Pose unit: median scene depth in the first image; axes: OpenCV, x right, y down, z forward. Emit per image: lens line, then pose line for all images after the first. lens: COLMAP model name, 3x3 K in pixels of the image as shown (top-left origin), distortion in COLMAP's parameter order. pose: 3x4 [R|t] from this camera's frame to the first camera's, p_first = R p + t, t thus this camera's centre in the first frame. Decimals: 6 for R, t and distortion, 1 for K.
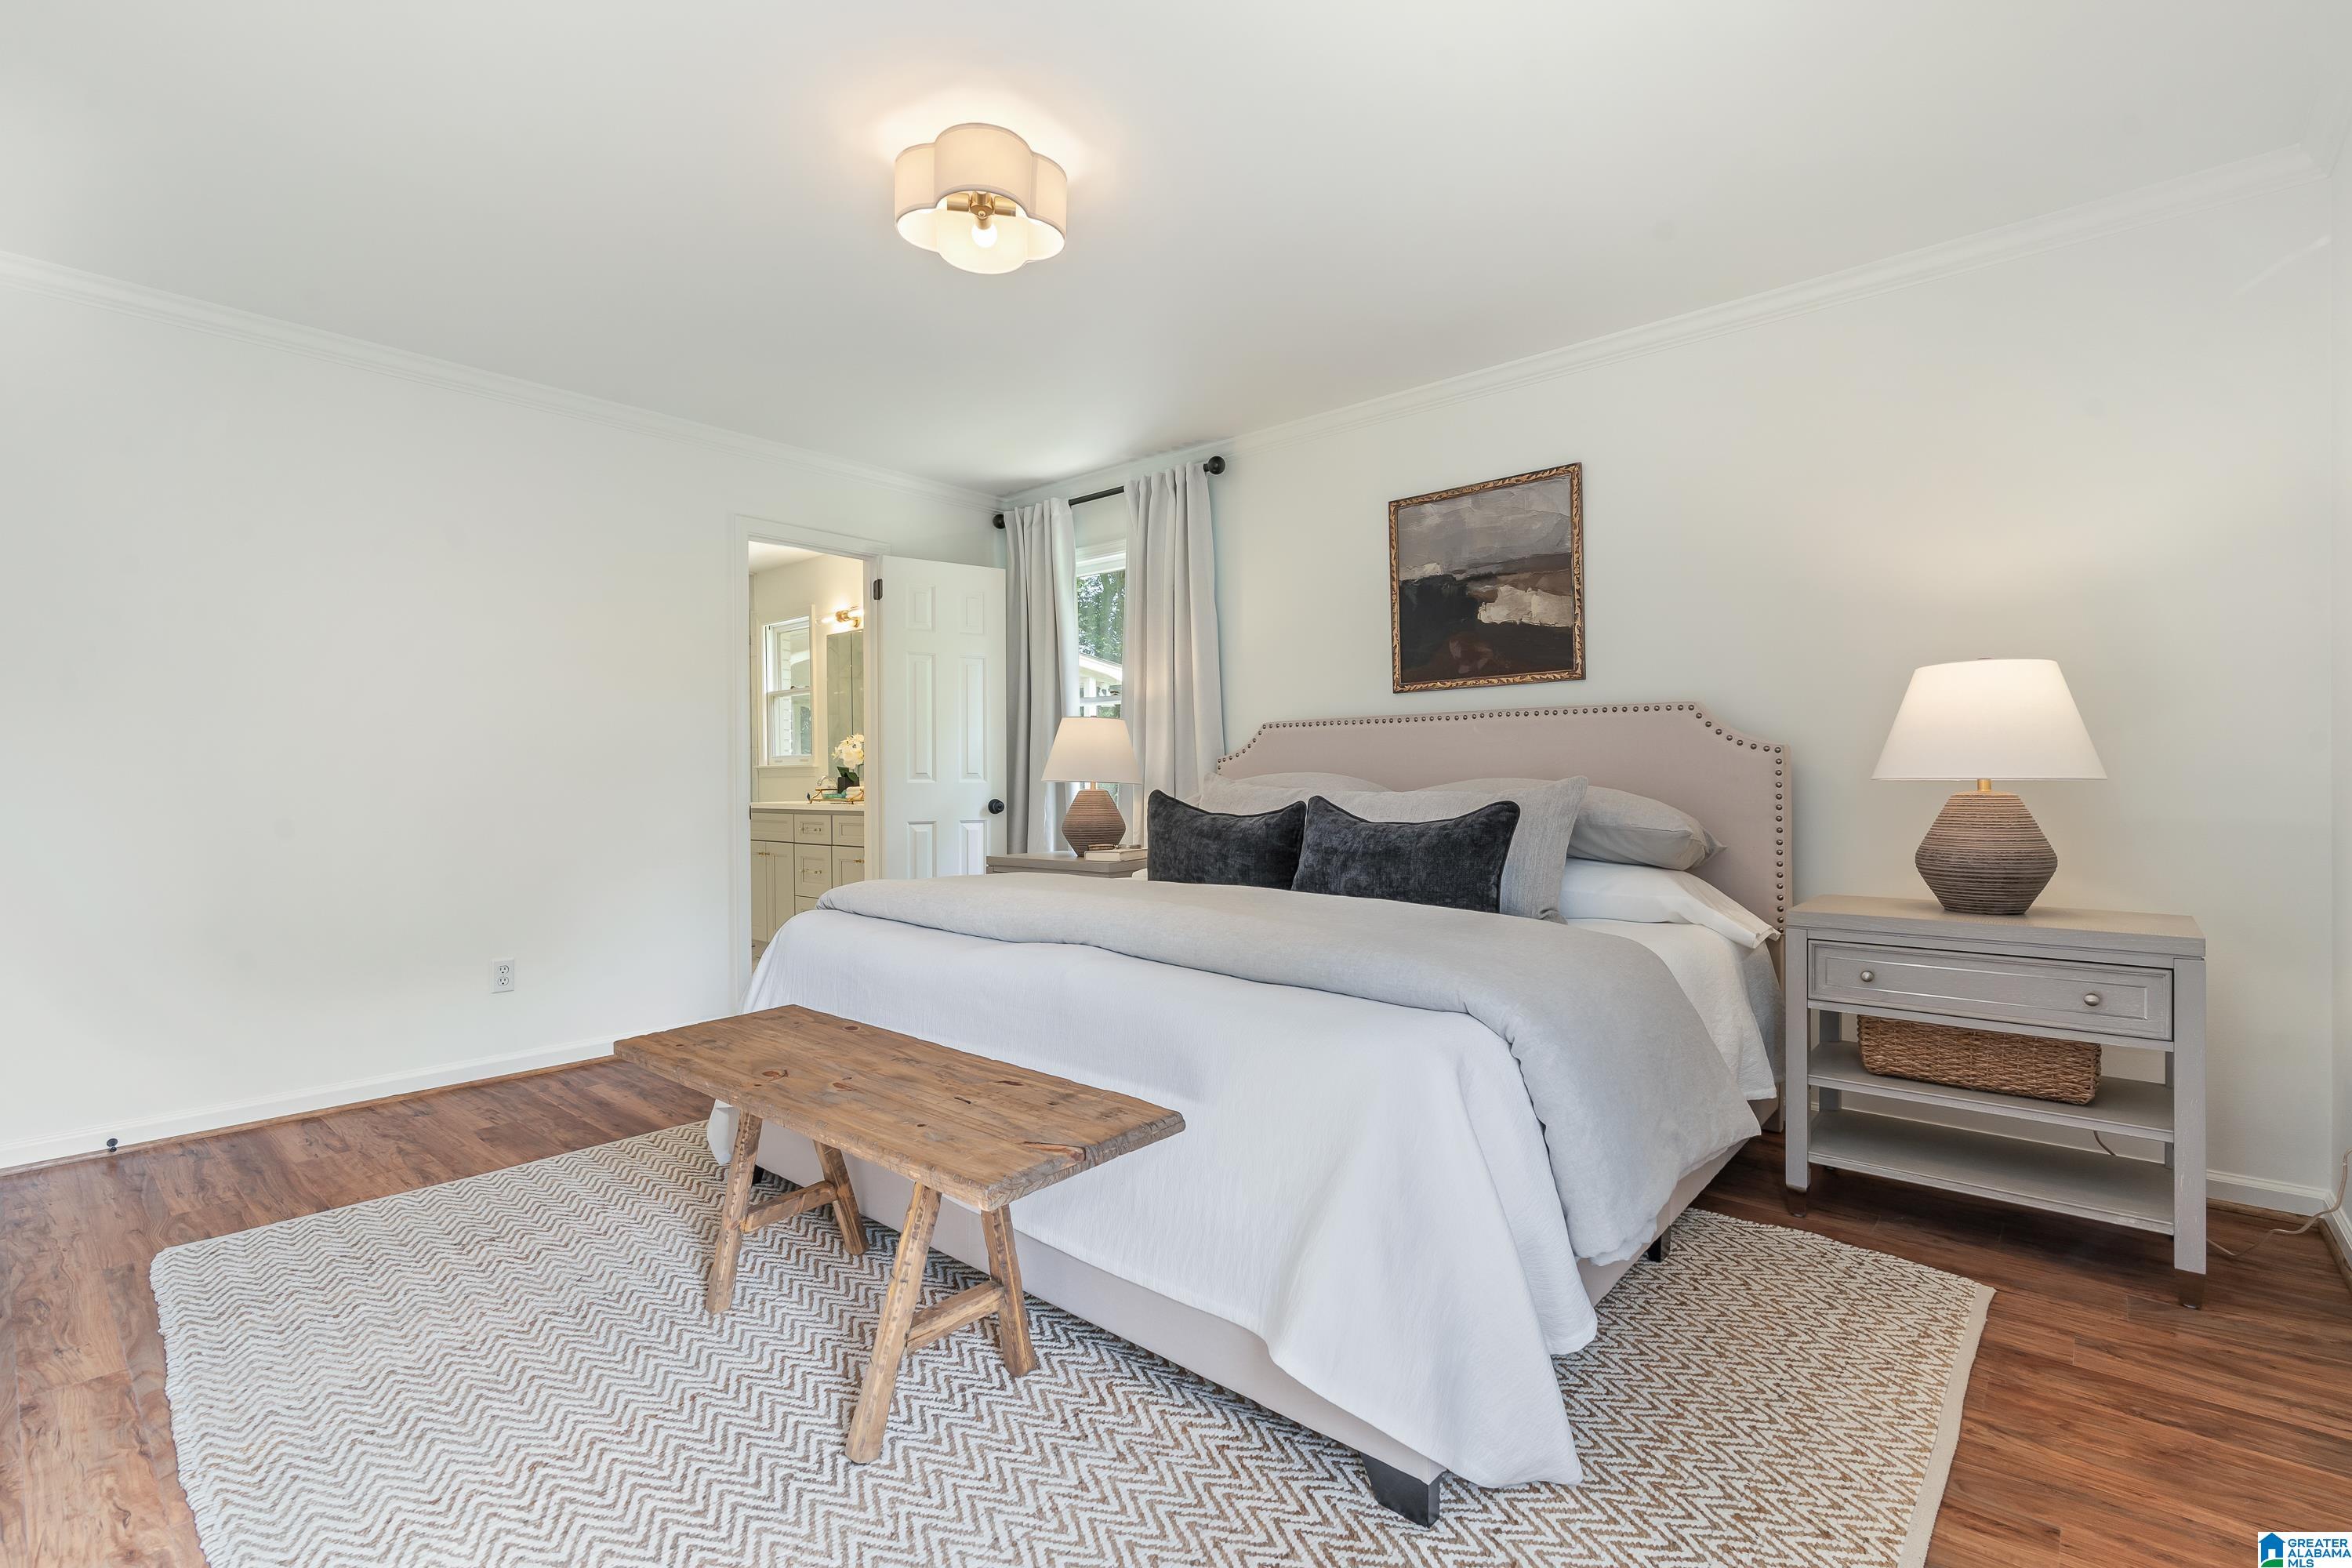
lens RADIAL K [[1066.3, 0, 1166.6], [0, 1066.3, 780.1], [0, 0, 1]] dist [-0.003716, -0.000425]
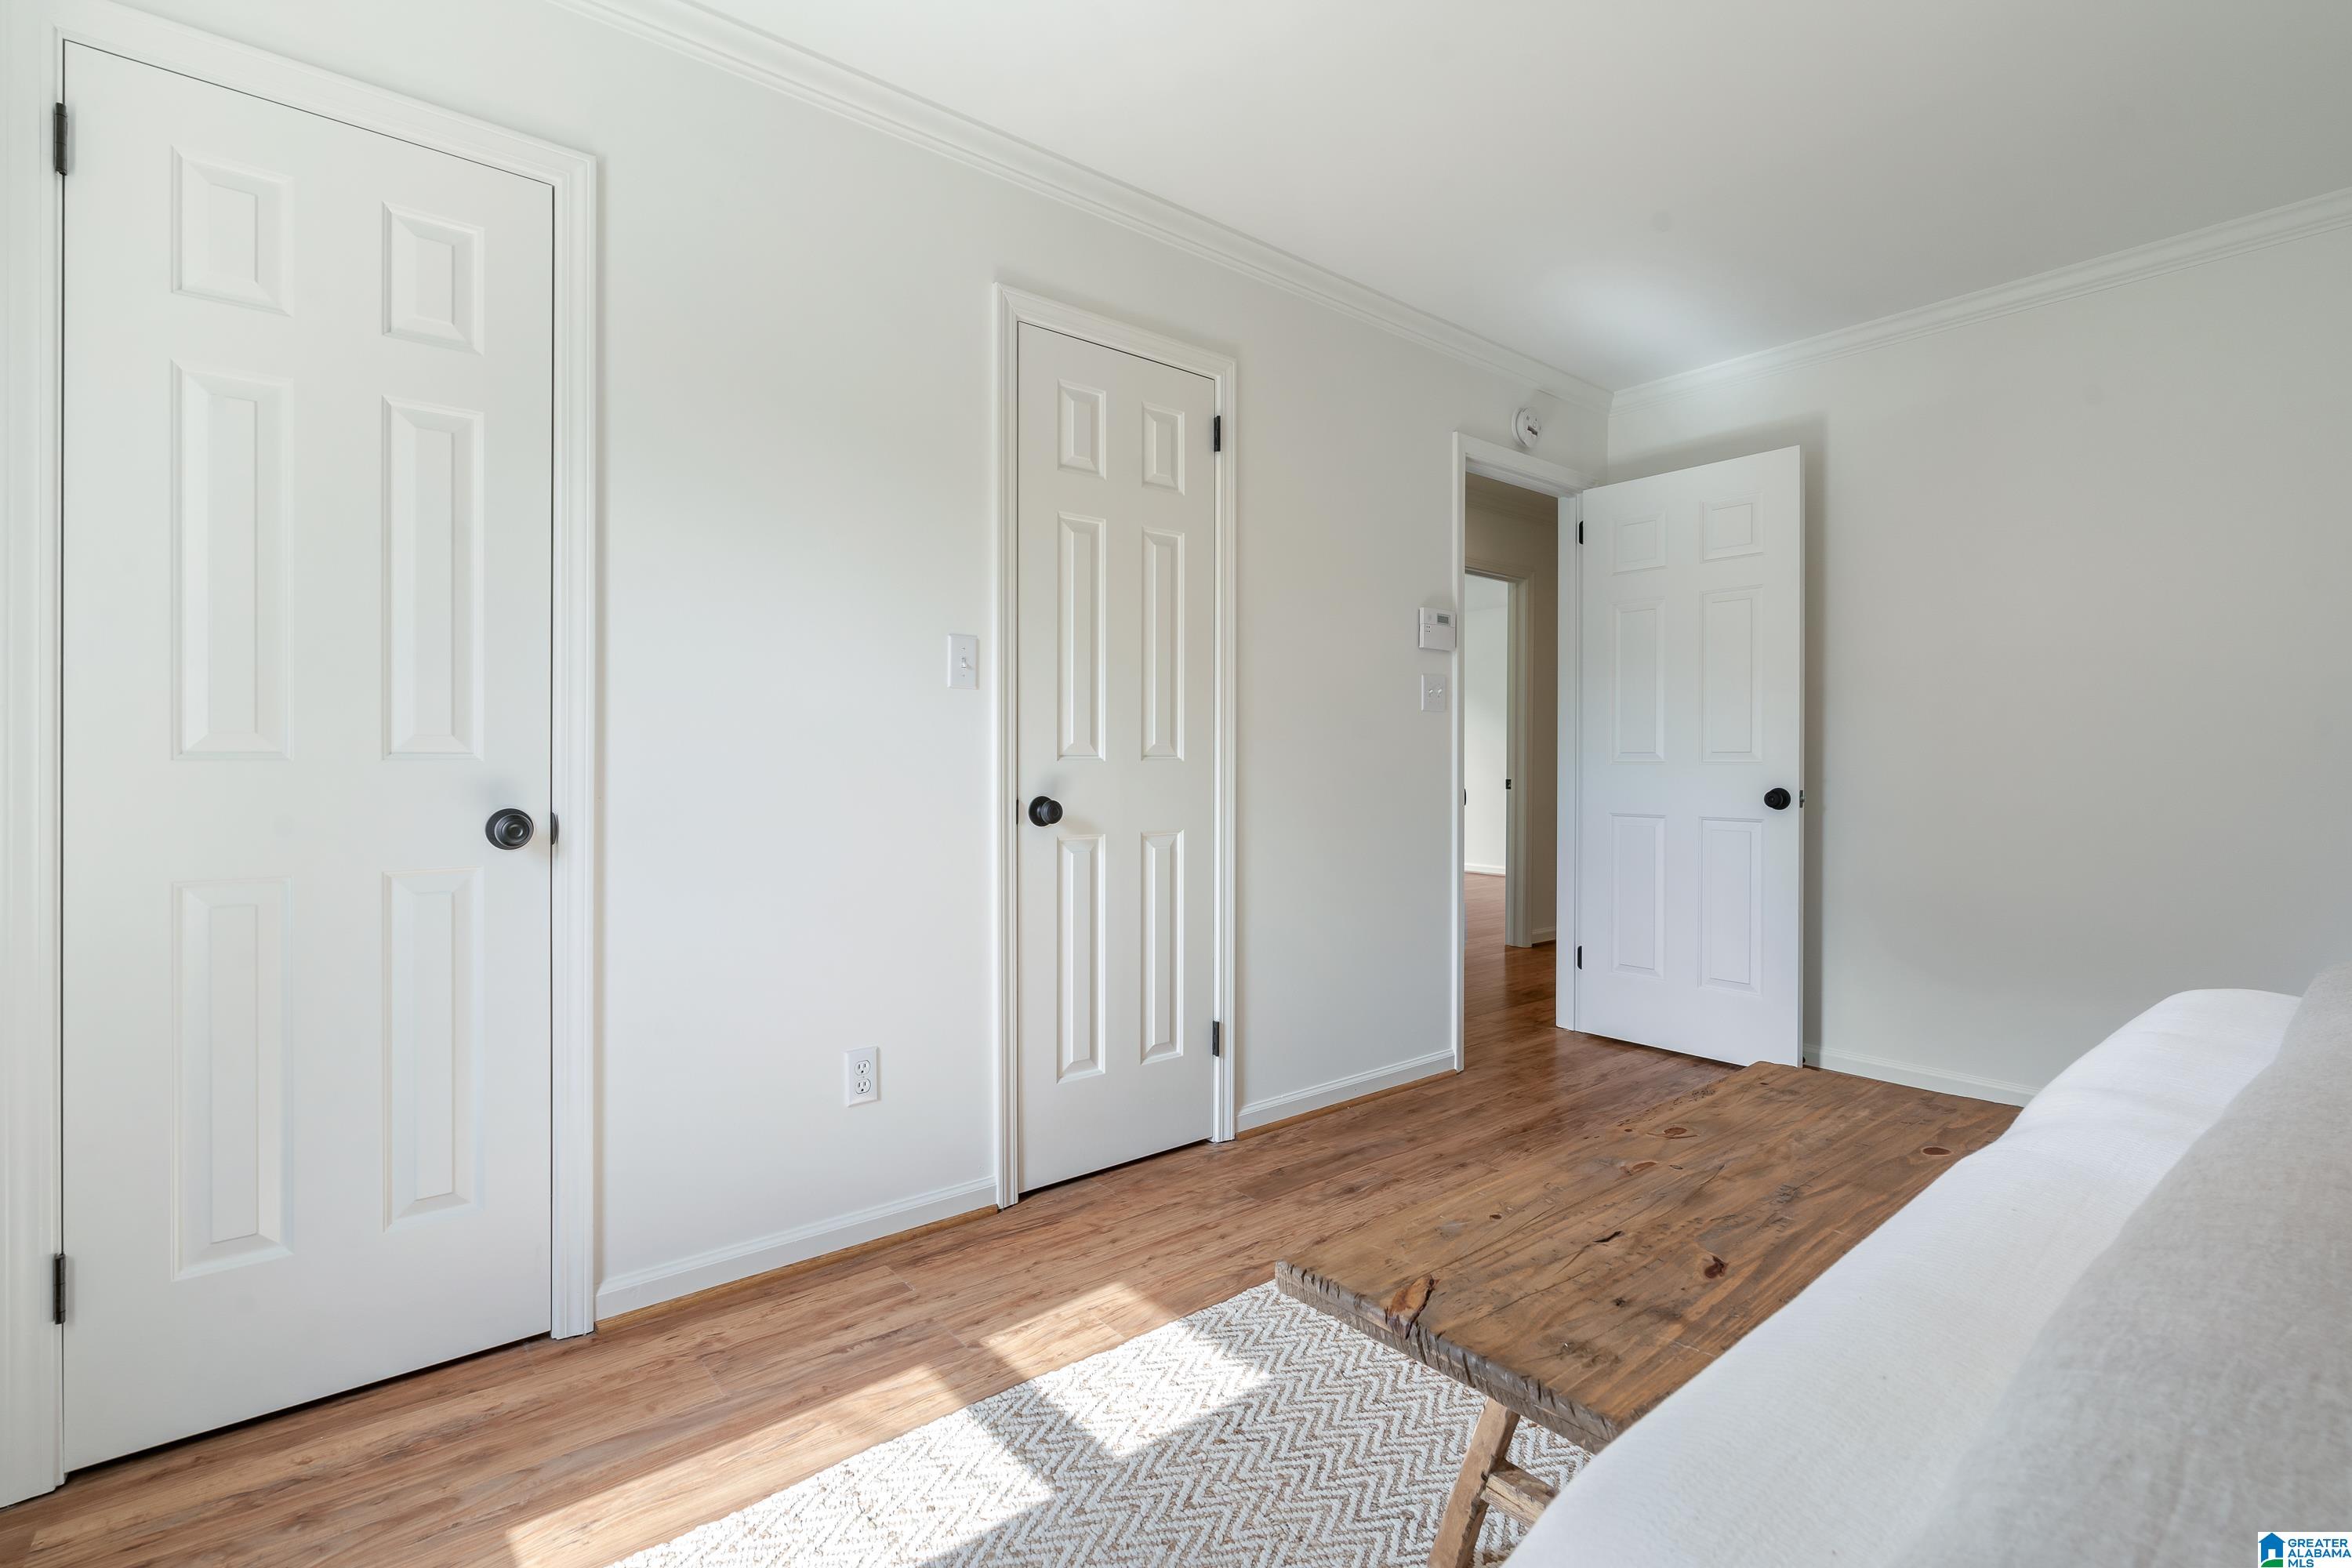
lens RADIAL K [[1066.3, 0, 1168.9], [0, 1066.3, 774.8], [0, 0, 1]] dist [-0.003716, -0.000425]
pose [[-0.167308, 0.011611, -0.985836, 0.491600], [-0.005630, 0.999903, 0.012732, 0.007454], [0.985889, 0.007680, -0.167226, 0.823186]]
